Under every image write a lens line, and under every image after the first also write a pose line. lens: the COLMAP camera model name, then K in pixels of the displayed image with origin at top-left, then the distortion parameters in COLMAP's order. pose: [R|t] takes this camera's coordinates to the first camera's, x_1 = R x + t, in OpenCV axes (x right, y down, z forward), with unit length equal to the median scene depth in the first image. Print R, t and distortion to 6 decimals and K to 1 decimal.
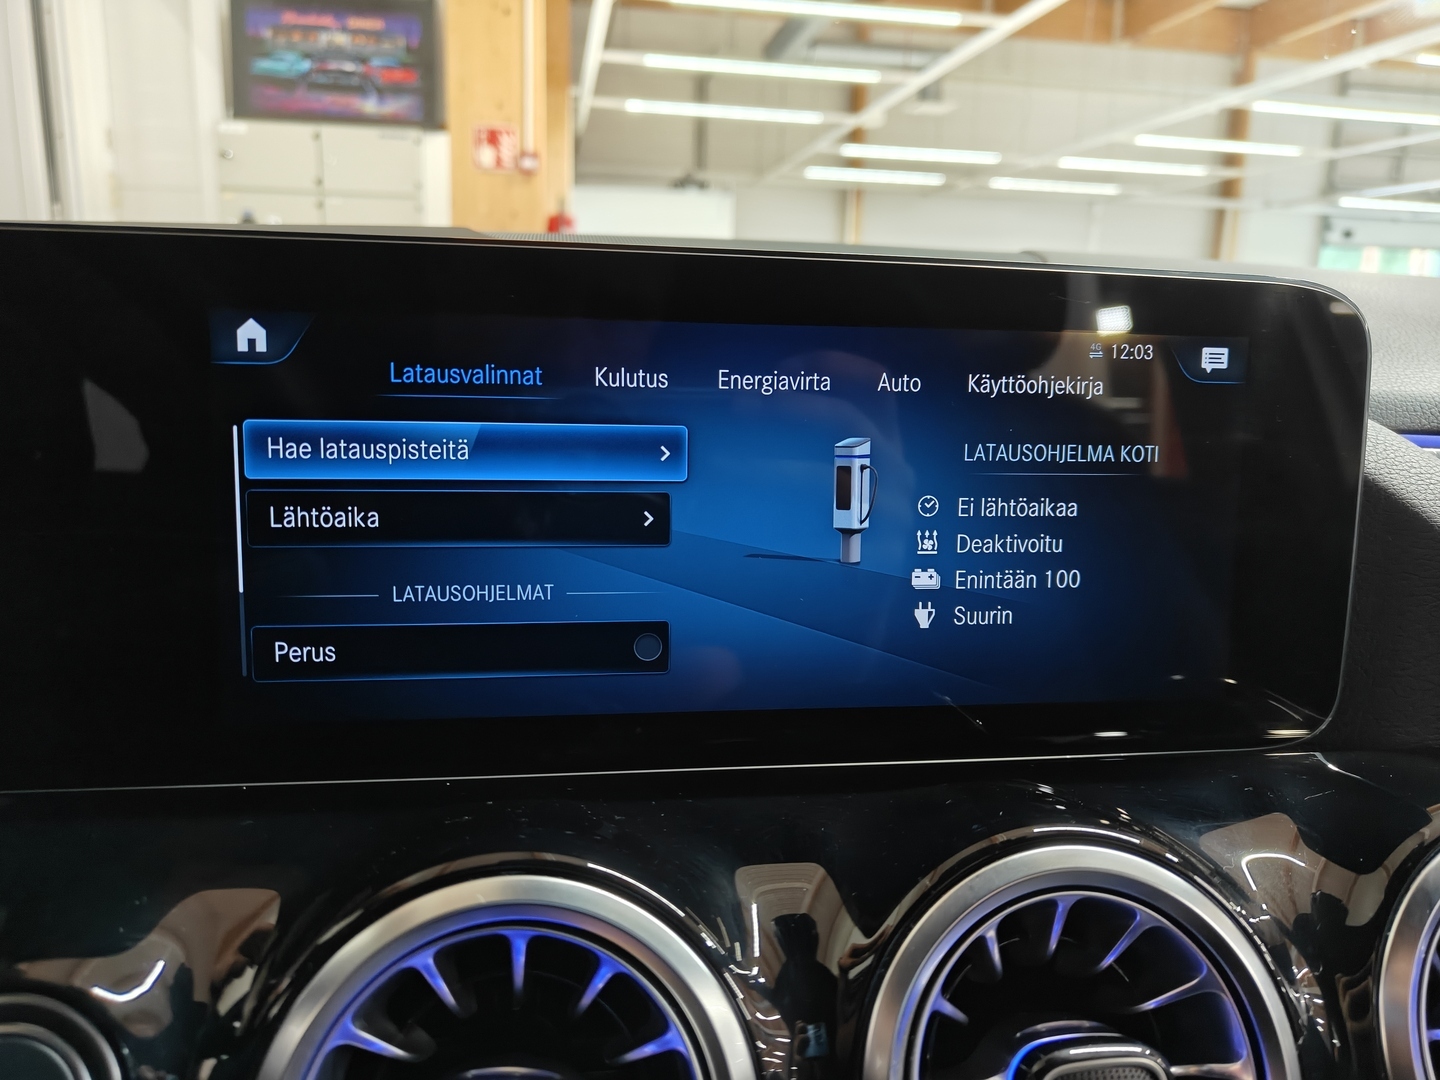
lens RADIAL K [[1038.1, 0, 719.0], [0, 1038.1, 541.1], [0, 0, 1]] dist [-0.009108, -0.000755]
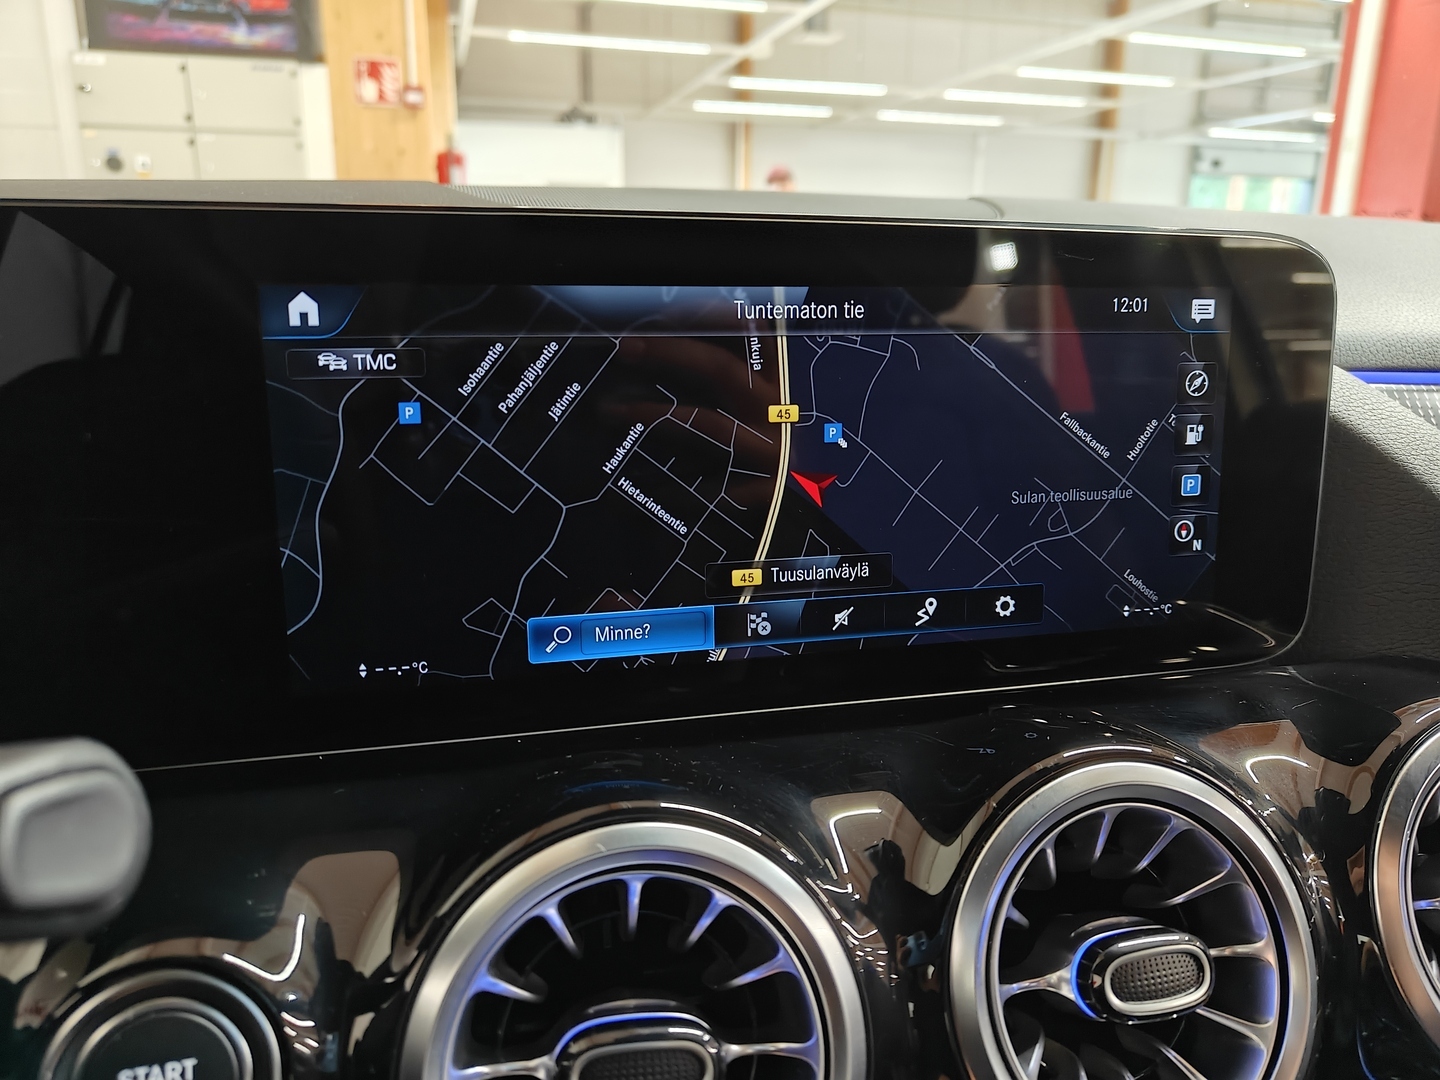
lens RADIAL K [[1028.9, 0, 719.3], [0, 1028.9, 536.5], [0, 0, 1]] dist [0.001037, -0.009399]
pose [[0.994708, -0.041440, 0.094017, -0.133950], [0.036126, 0.997690, 0.057531, -0.019977], [-0.096184, -0.053830, 0.993907, -0.030632]]
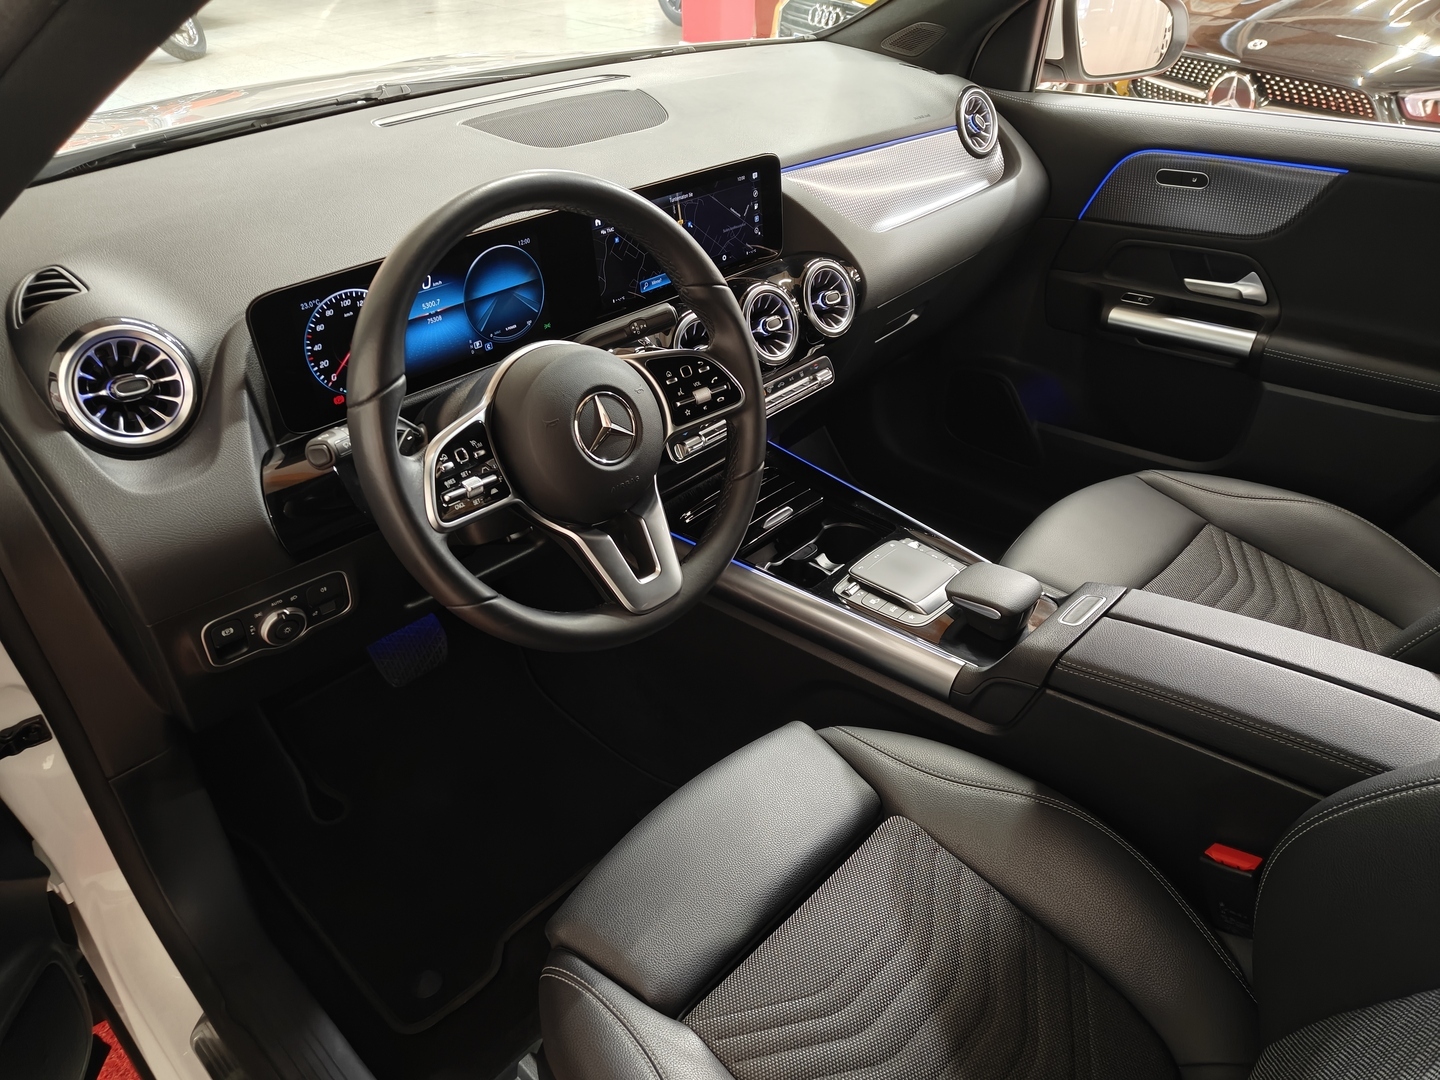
lens RADIAL K [[1013.3, 0, 723.4], [0, 1013.3, 545.7], [0, 0, 1]] dist [0.008681, -0.018001]
pose [[0.792339, -0.373782, 0.482167, -2.324251], [0.141570, 0.881409, 0.450640, -0.754057], [-0.593427, -0.288800, 0.751291, -2.656198]]
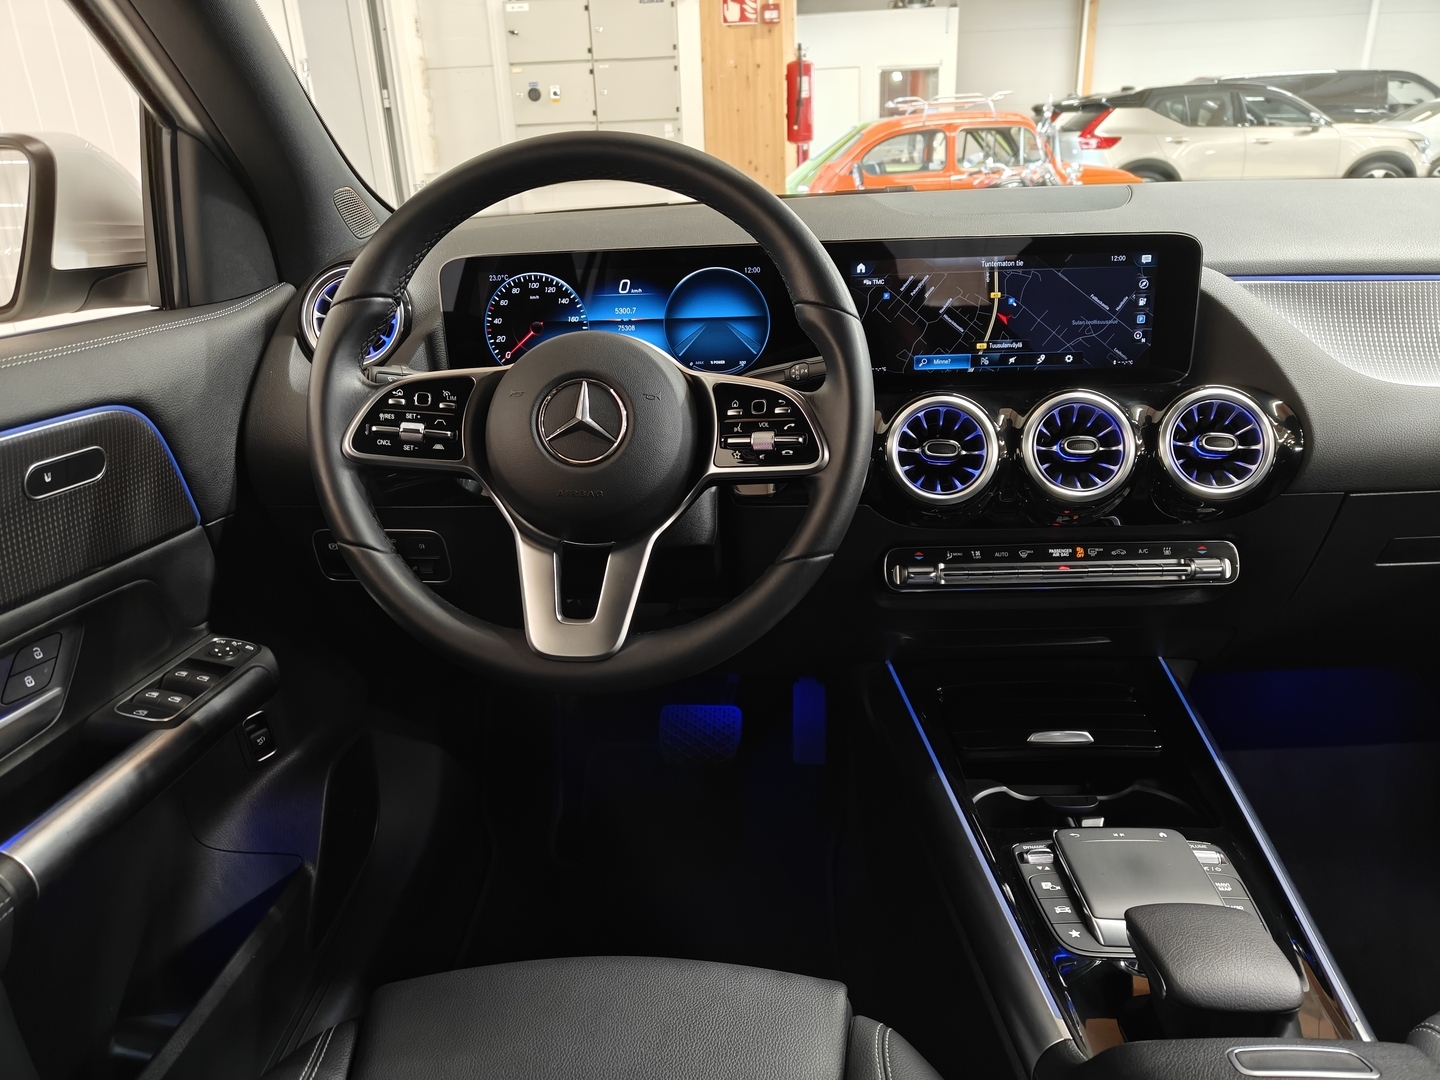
lens RADIAL K [[1013.4, 0, 714.4], [0, 1013.4, 544.6], [0, 0, 1]] dist [0.010939, -0.021780]
pose [[0.977546, 0.013946, -0.210259, -0.159514], [0.021427, 0.986057, 0.165021, 0.148895], [0.209628, -0.165820, 0.963618, -2.443837]]
